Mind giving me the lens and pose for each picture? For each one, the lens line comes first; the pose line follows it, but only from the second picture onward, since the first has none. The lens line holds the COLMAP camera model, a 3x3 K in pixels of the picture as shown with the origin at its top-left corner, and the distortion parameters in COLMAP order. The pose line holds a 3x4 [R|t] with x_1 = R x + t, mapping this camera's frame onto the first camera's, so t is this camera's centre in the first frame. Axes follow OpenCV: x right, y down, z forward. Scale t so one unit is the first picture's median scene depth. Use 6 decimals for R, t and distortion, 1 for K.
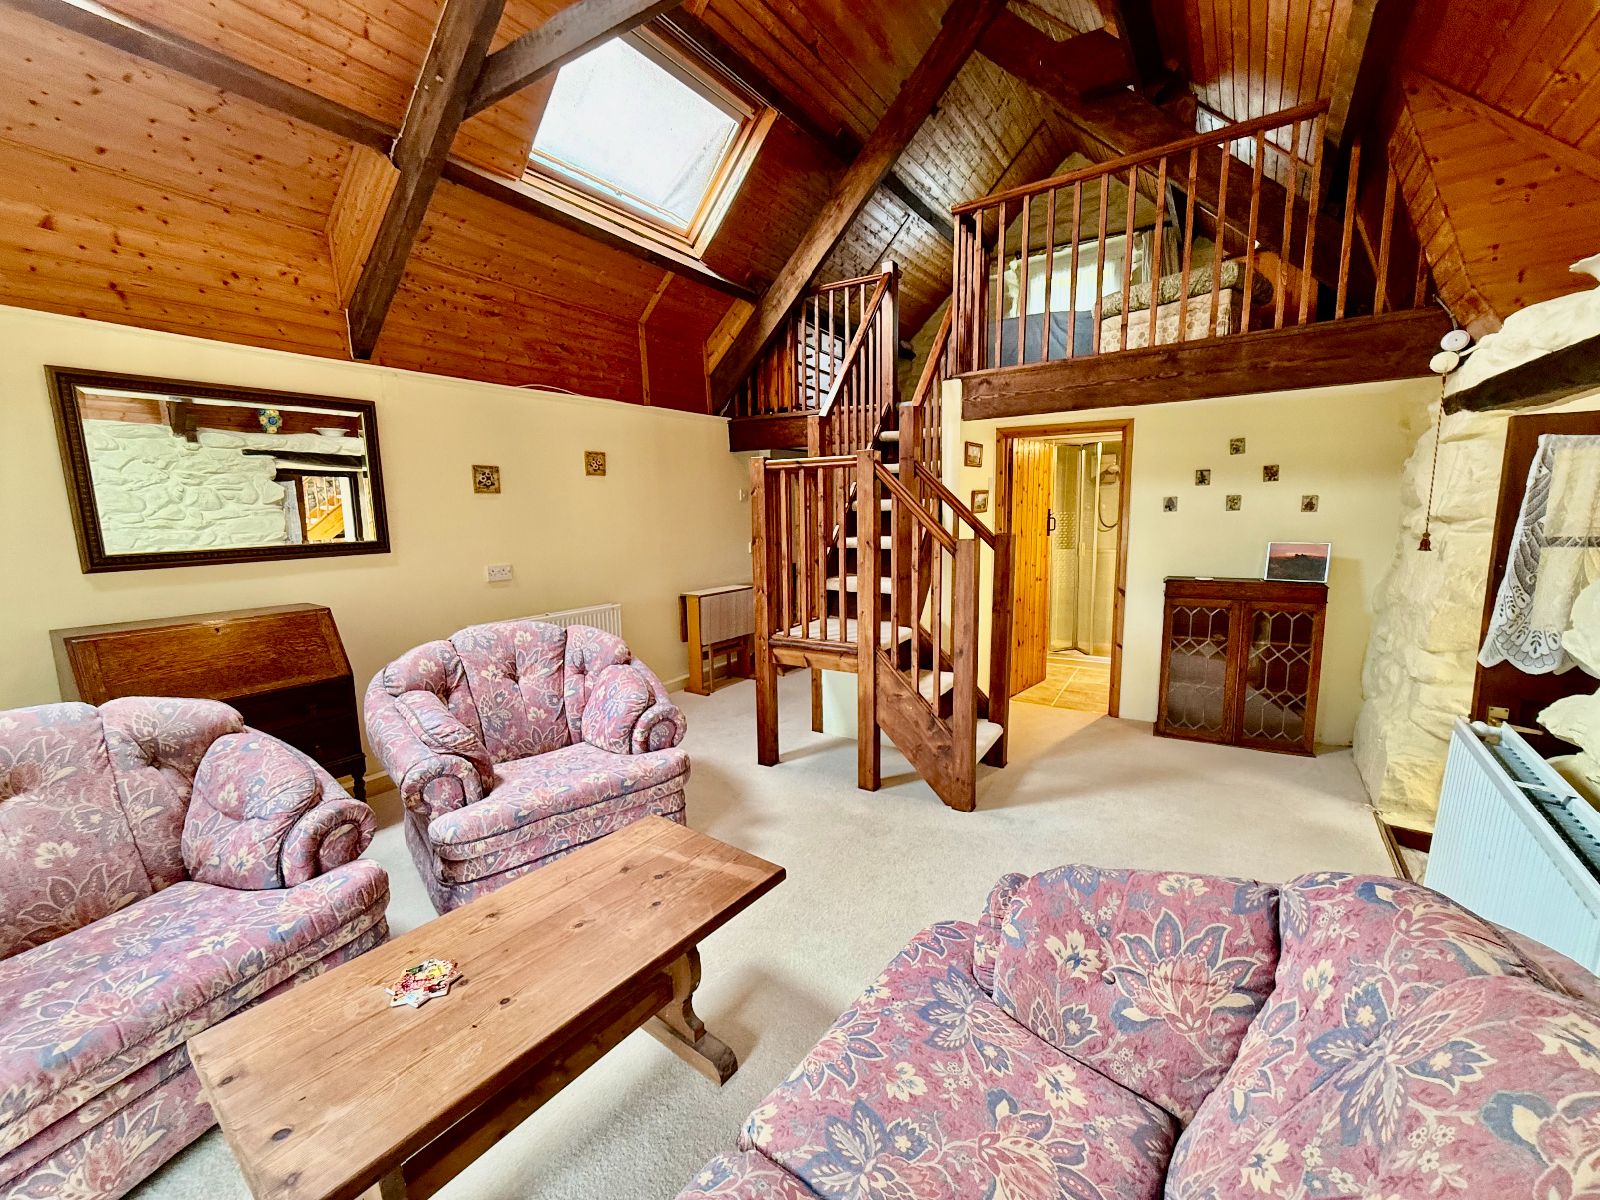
lens RADIAL K [[637.8, 0, 801.1], [0, 637.8, 602.0], [0, 0, 1]] dist [-0.000246, -0.000221]
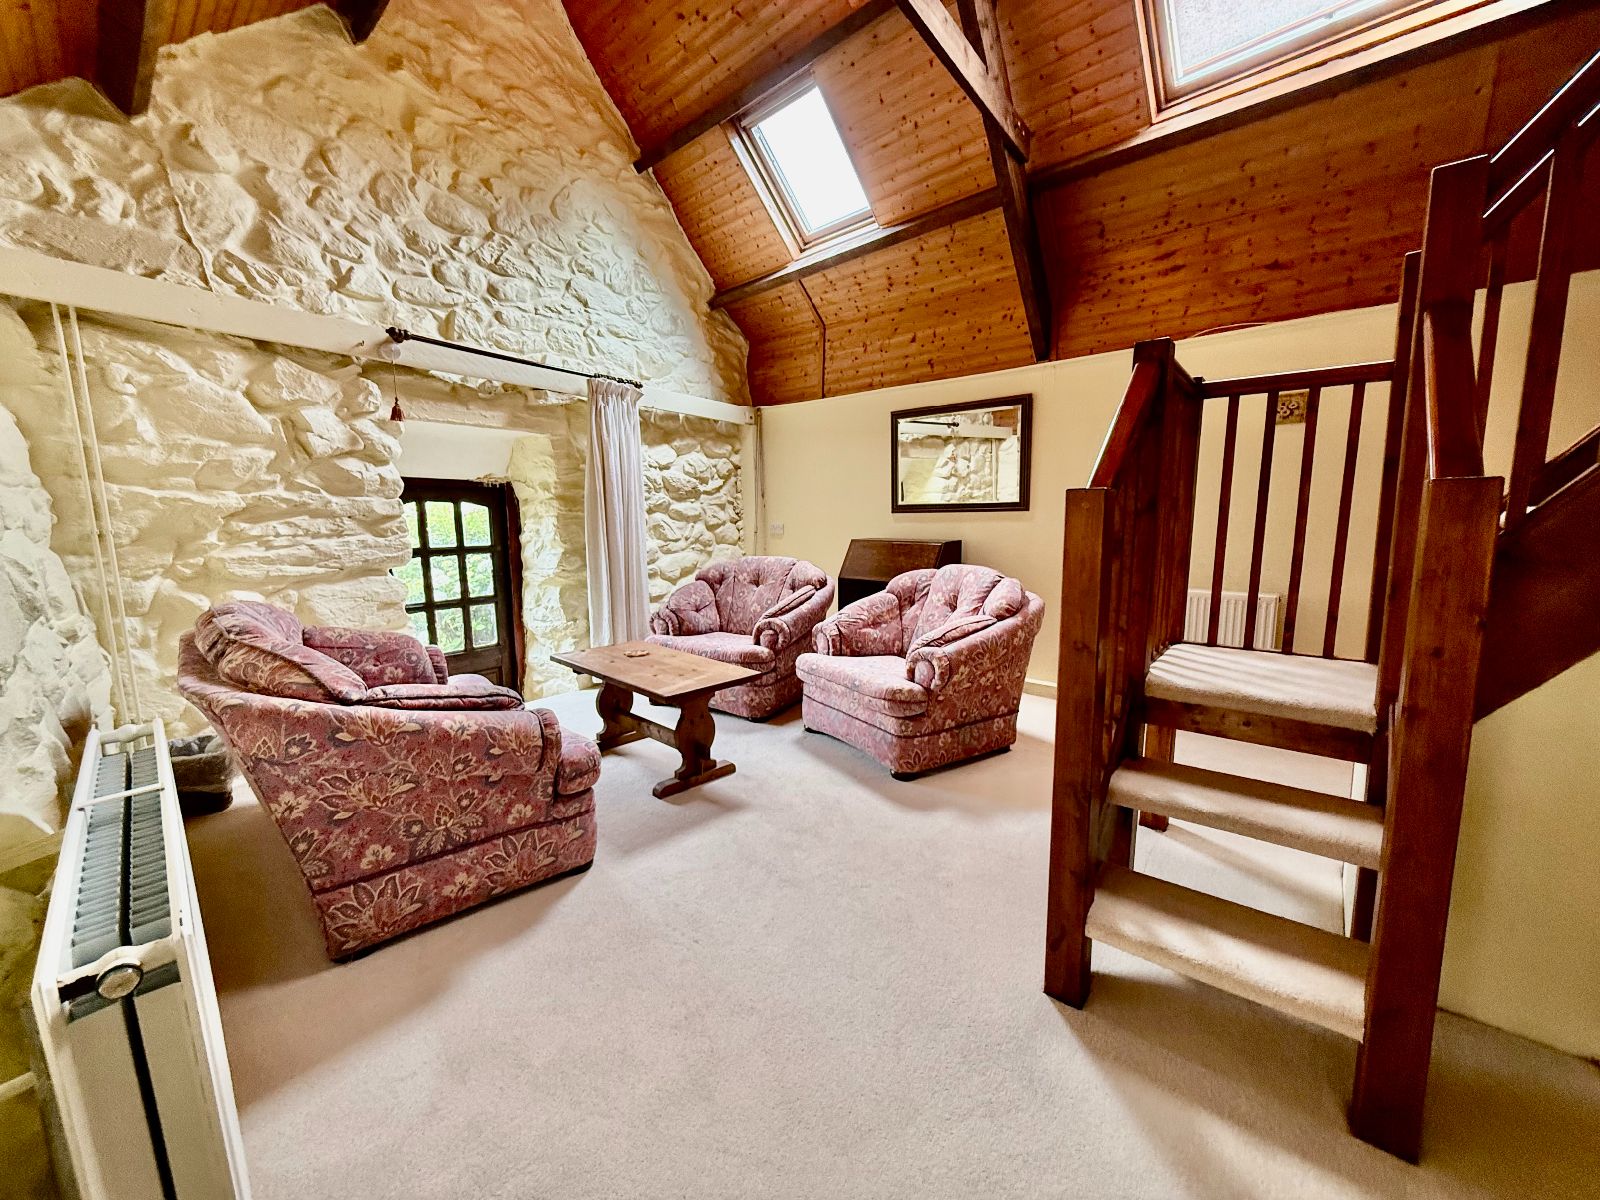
lens RADIAL K [[637.8, 0, 803.1], [0, 637.8, 602.4], [0, 0, 1]] dist [-0.000246, -0.000221]
pose [[-0.130819, 0.151285, -0.979795, 0.737787], [-0.135668, 0.976260, 0.168853, -0.056829], [0.982080, 0.155016, -0.107189, 0.763333]]
